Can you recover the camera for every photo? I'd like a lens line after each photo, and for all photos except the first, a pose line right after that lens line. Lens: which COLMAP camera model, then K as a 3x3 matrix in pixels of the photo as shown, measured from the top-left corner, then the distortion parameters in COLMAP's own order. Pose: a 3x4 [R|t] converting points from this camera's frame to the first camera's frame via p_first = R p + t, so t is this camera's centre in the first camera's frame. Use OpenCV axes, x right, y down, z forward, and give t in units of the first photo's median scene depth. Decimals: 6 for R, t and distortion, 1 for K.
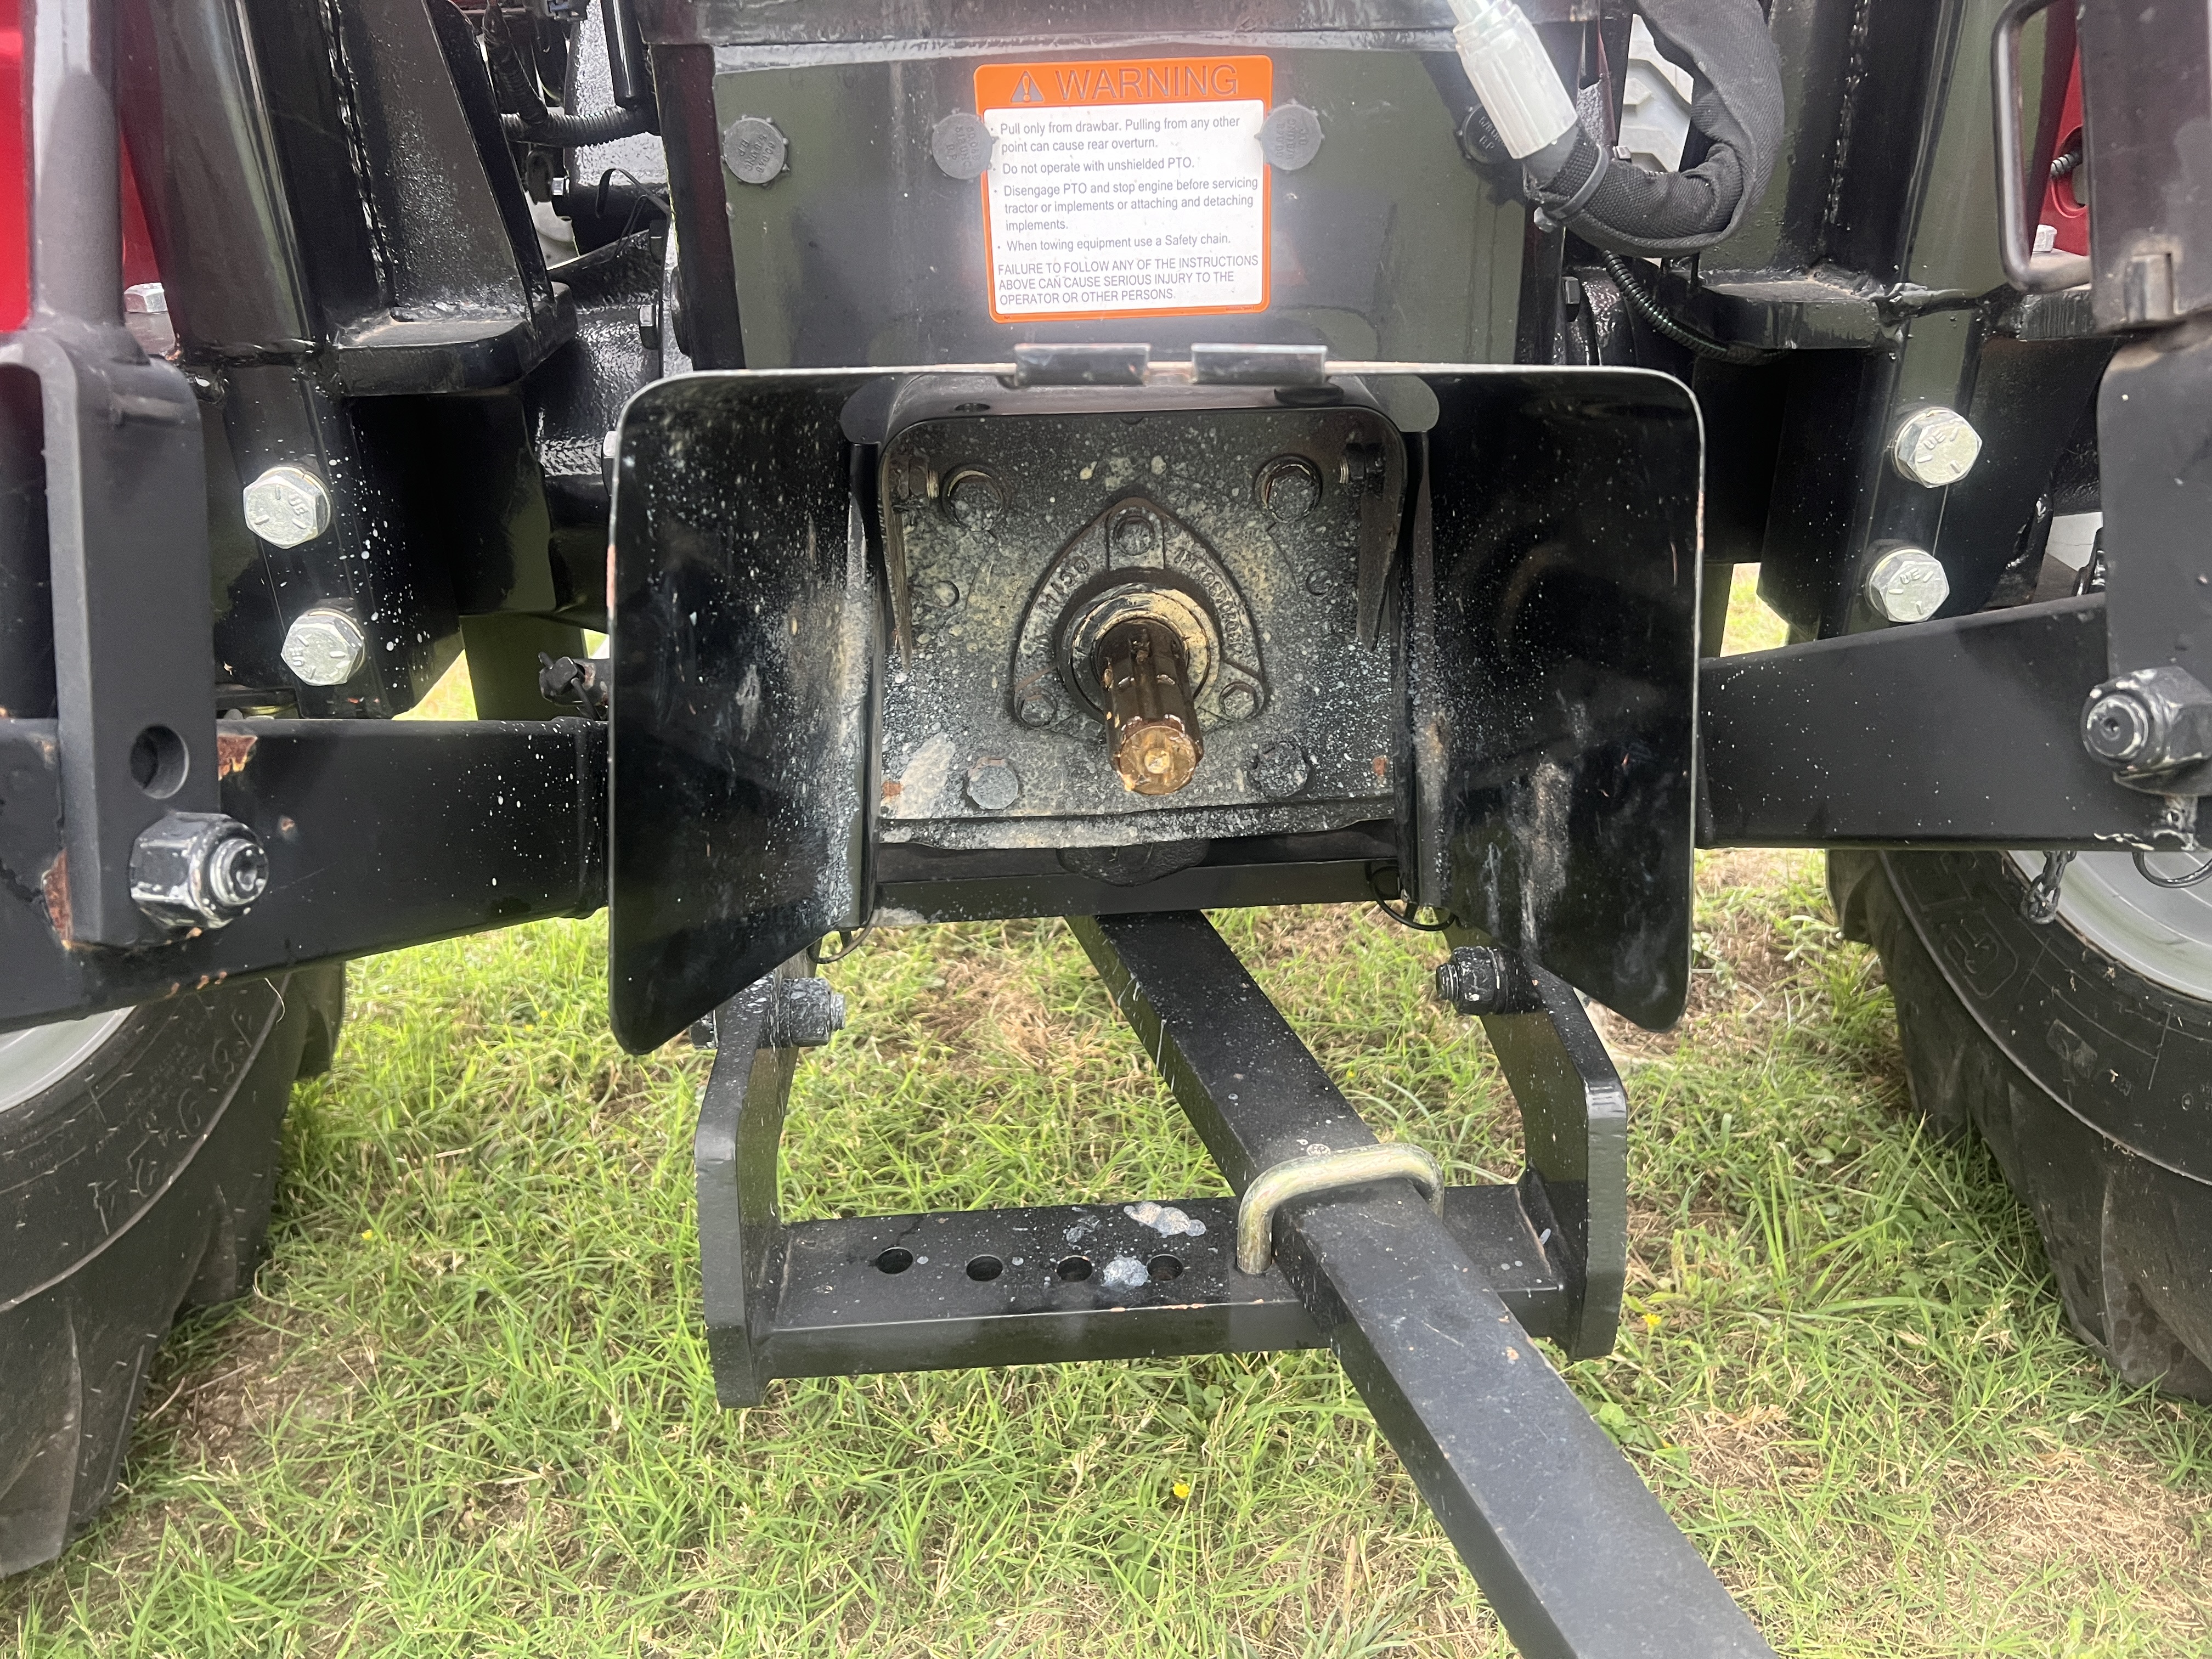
lens RADIAL K [[1657.0, 0, 1147.4], [0, 1657.0, 806.4], [0, 0, 1]] dist [0.061346, -0.073795]
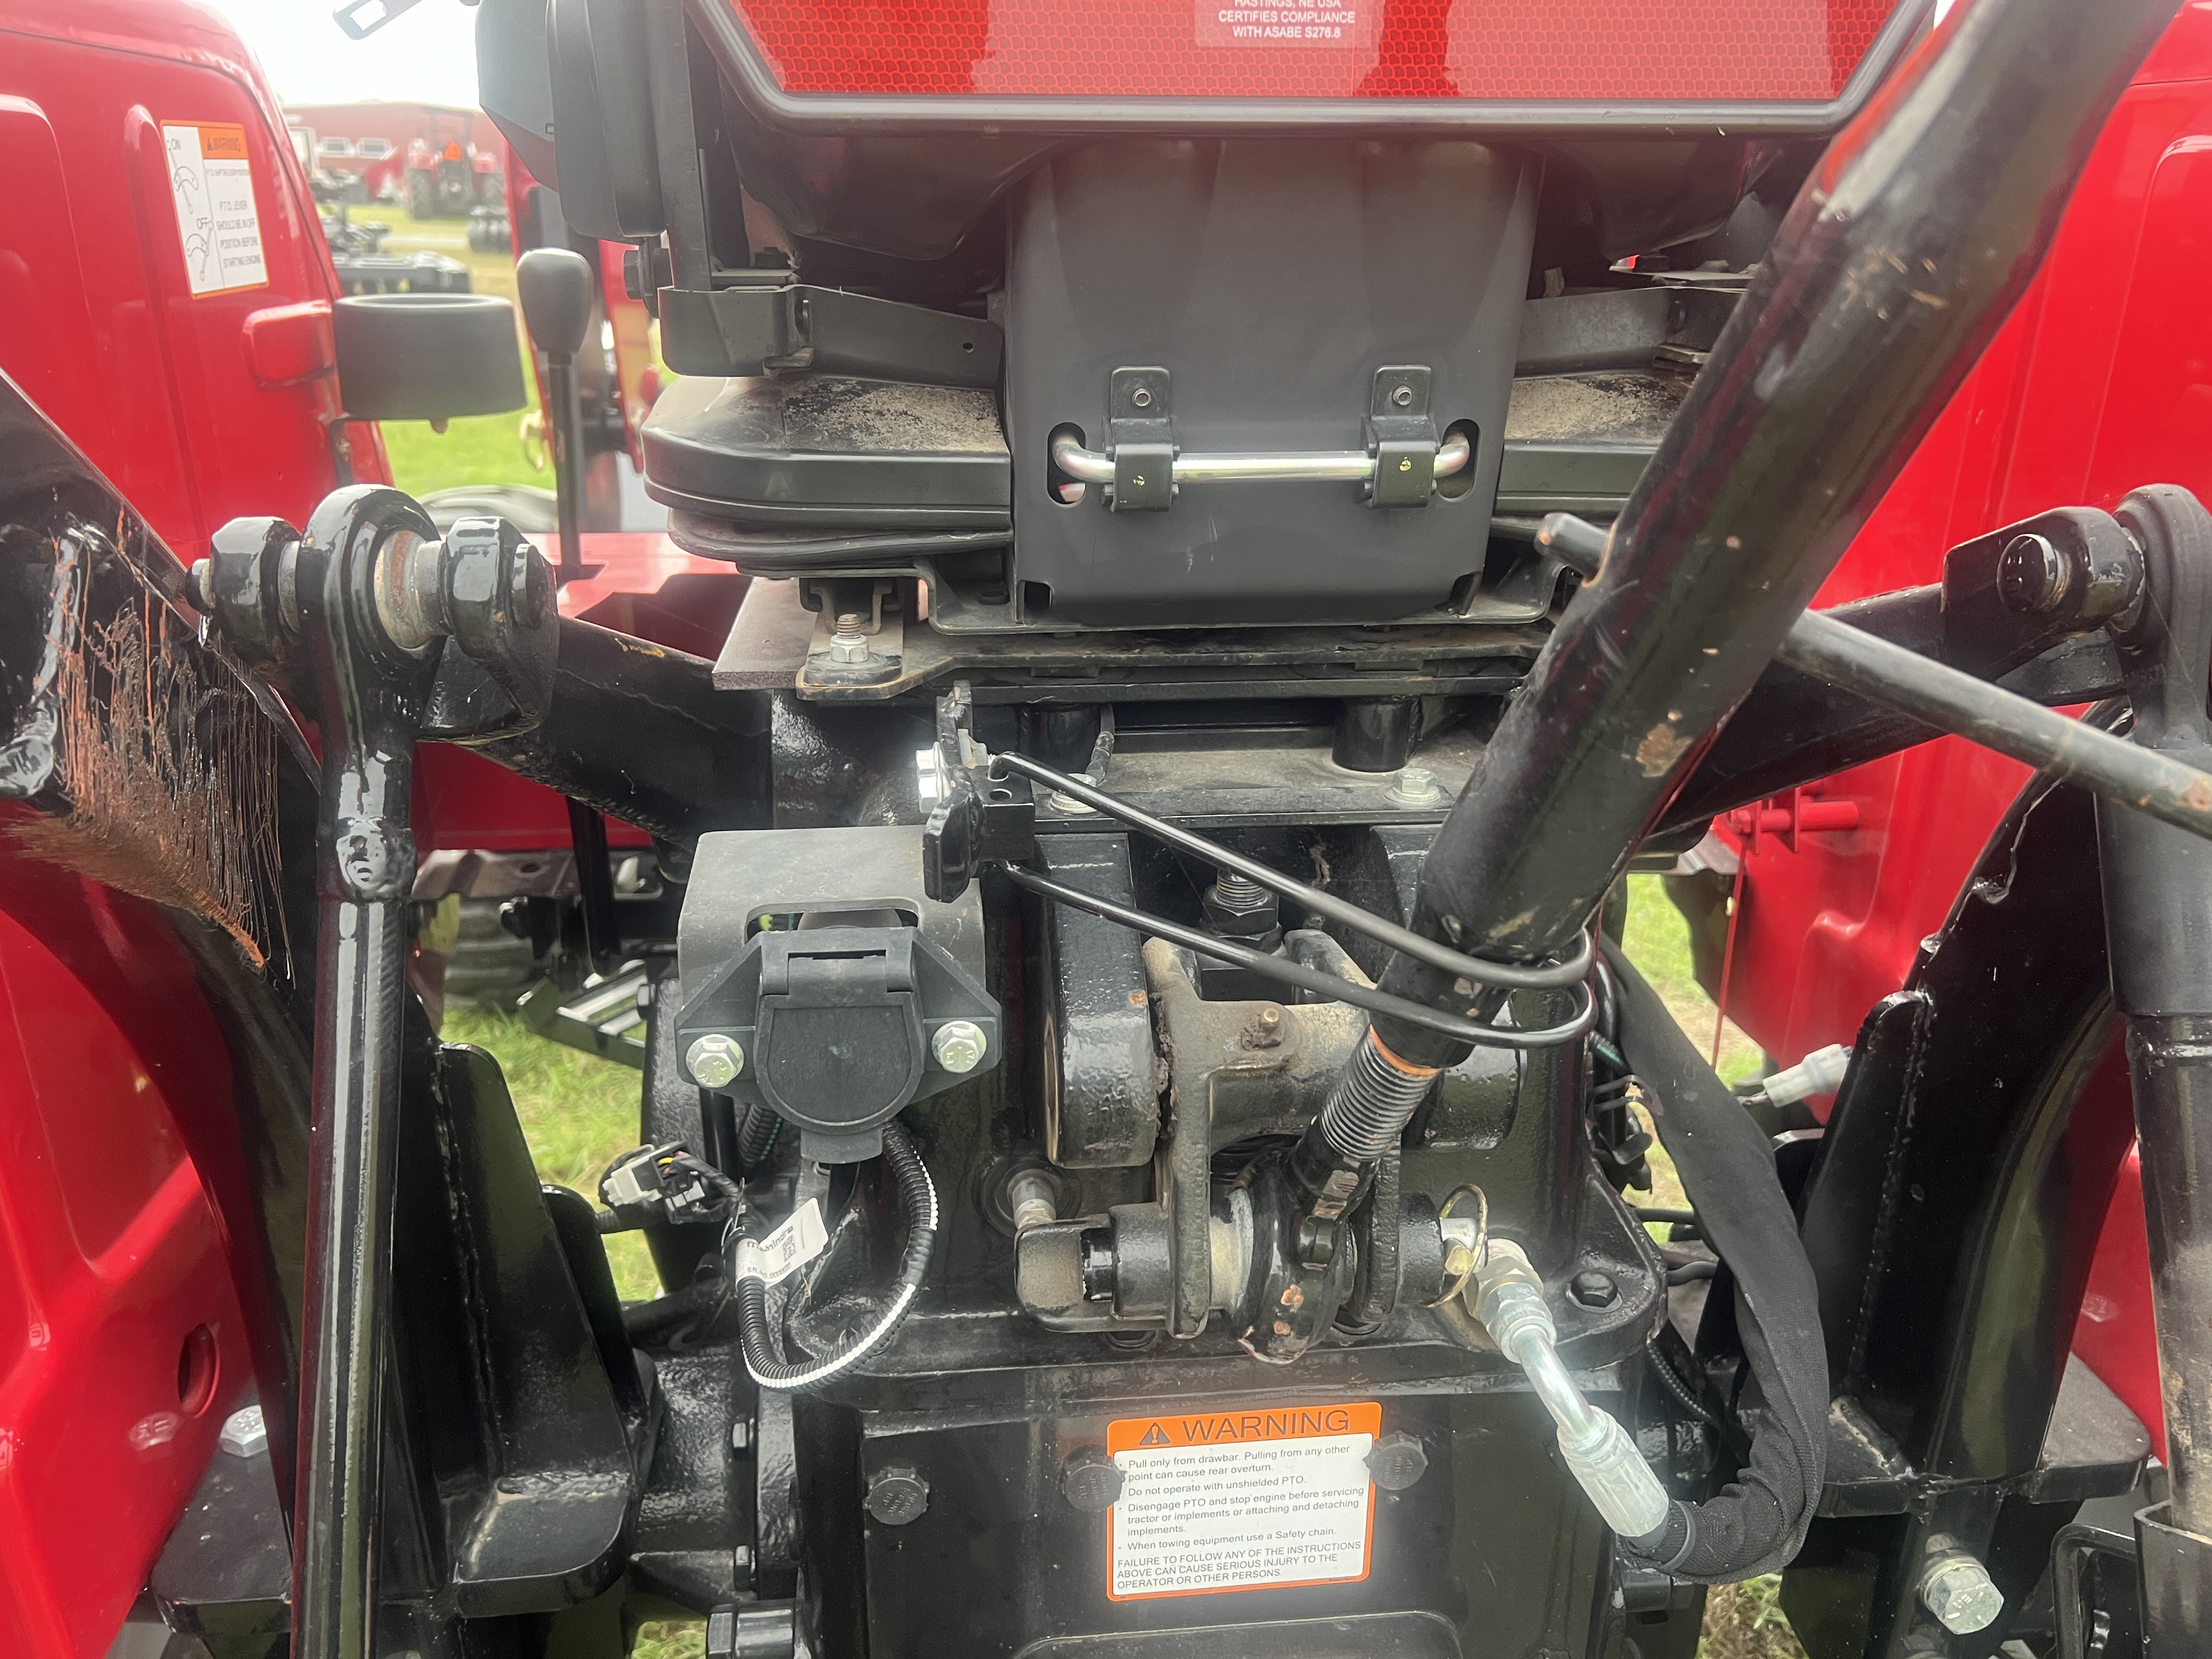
lens RADIAL K [[1657.0, 0, 1115.9], [0, 1657.0, 823.9], [0, 0, 1]] dist [0.061346, -0.073795]
pose [[0.998600, 0.011041, 0.051729, -0.153267], [-0.005514, 0.994373, -0.105789, -0.687715], [-0.052606, 0.105355, 0.993042, -0.100083]]
